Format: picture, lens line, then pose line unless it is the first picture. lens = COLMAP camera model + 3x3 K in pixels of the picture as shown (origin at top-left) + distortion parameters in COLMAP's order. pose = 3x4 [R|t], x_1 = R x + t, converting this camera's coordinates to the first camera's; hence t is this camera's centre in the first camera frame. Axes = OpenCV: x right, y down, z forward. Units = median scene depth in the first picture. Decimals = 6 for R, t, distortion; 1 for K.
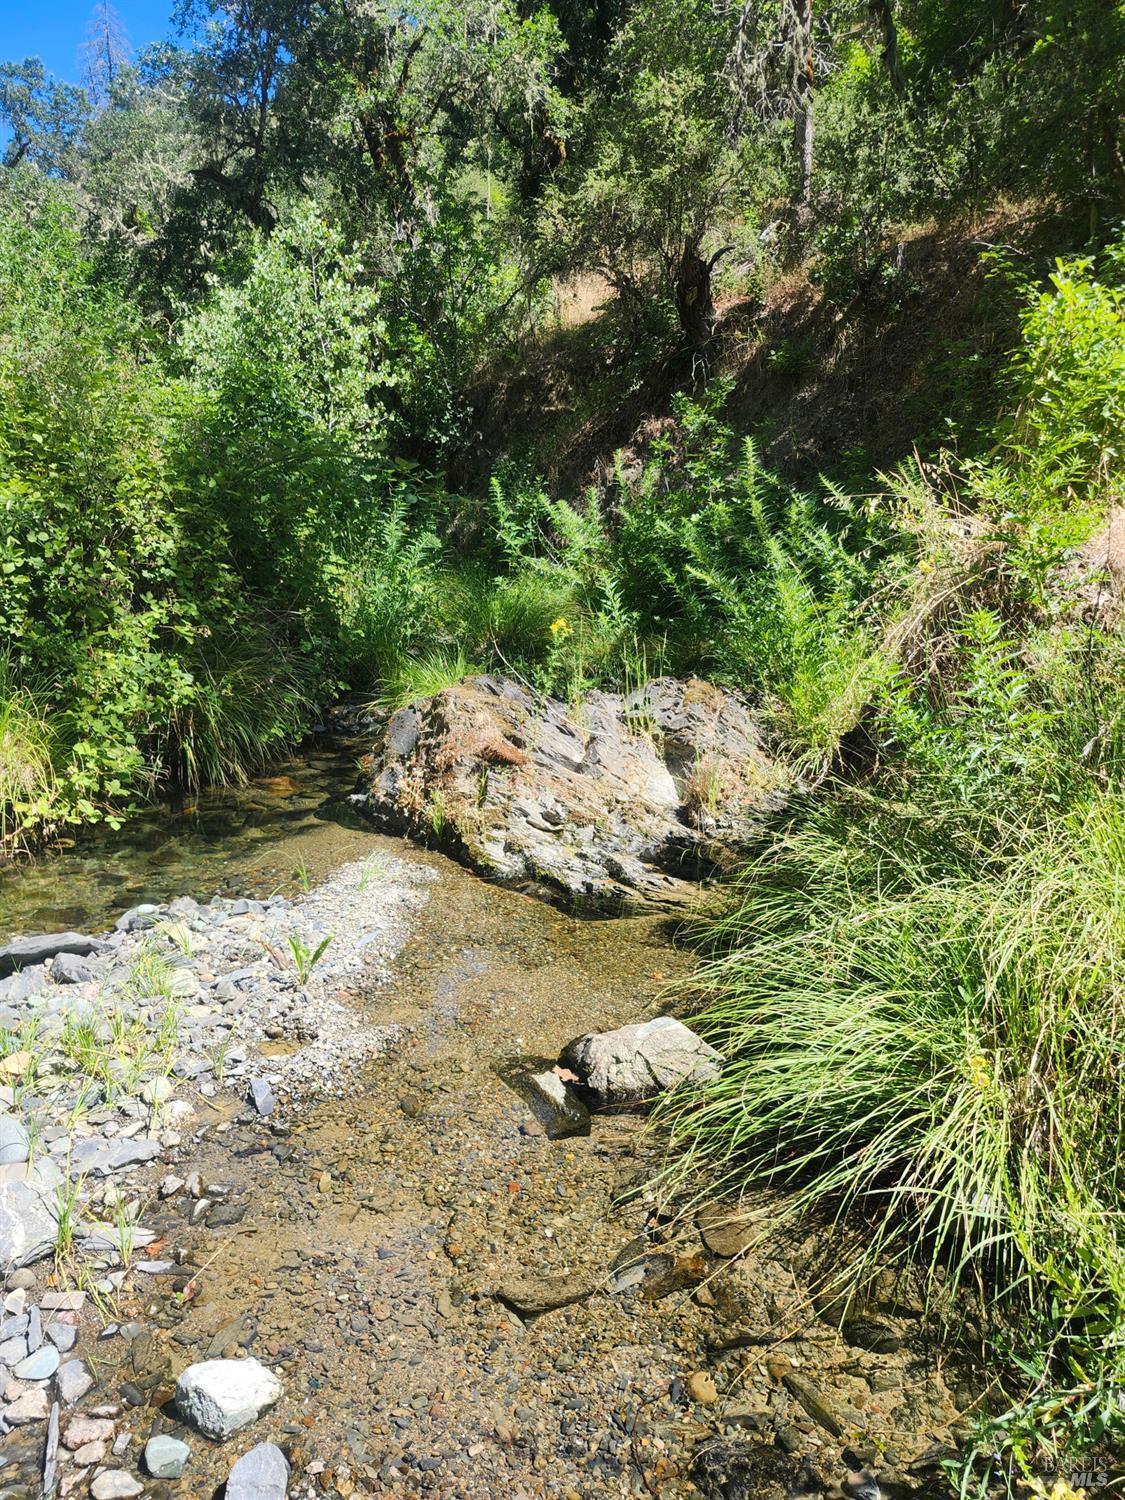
lens RADIAL K [[1032.0, 0, 565.7], [0, 1032.0, 750.1], [0, 0, 1]] dist [0.048326, -0.061645]
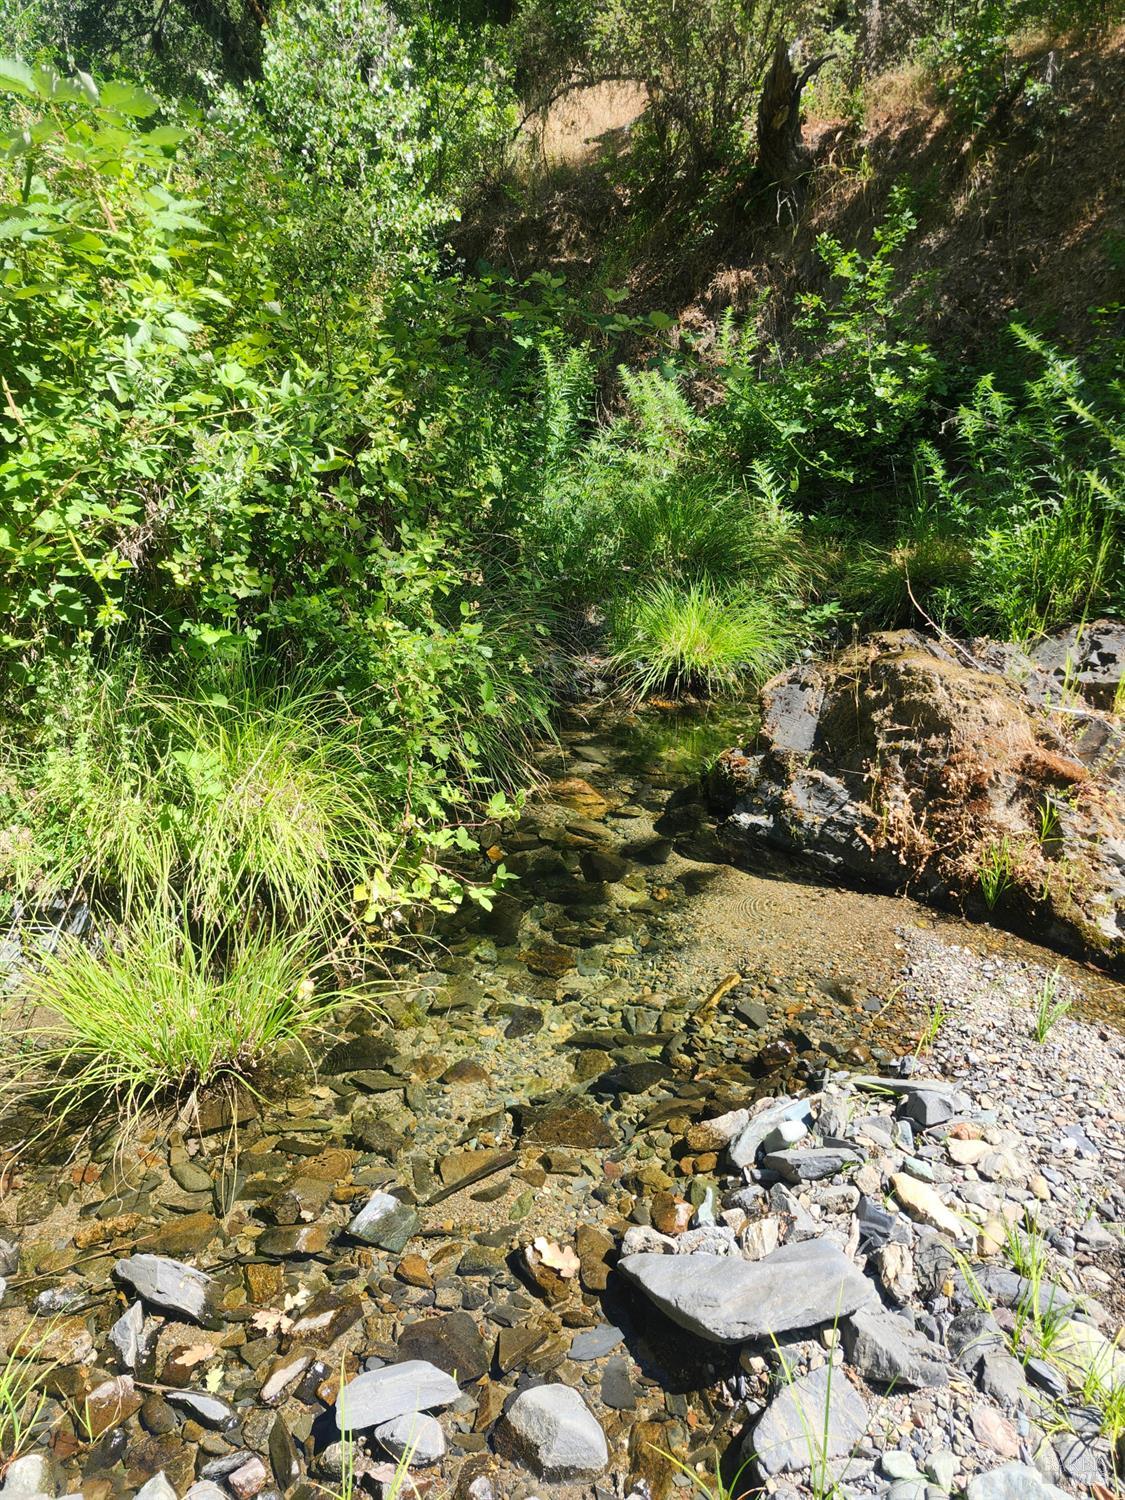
lens RADIAL K [[1032.0, 0, 559.4], [0, 1032.0, 750.3], [0, 0, 1]] dist [0.048326, -0.061645]
pose [[0.993385, -0.040272, 0.107539, -0.169299], [0.027602, 0.992771, 0.116807, -0.035490], [-0.111466, -0.113066, 0.987315, 0.139548]]
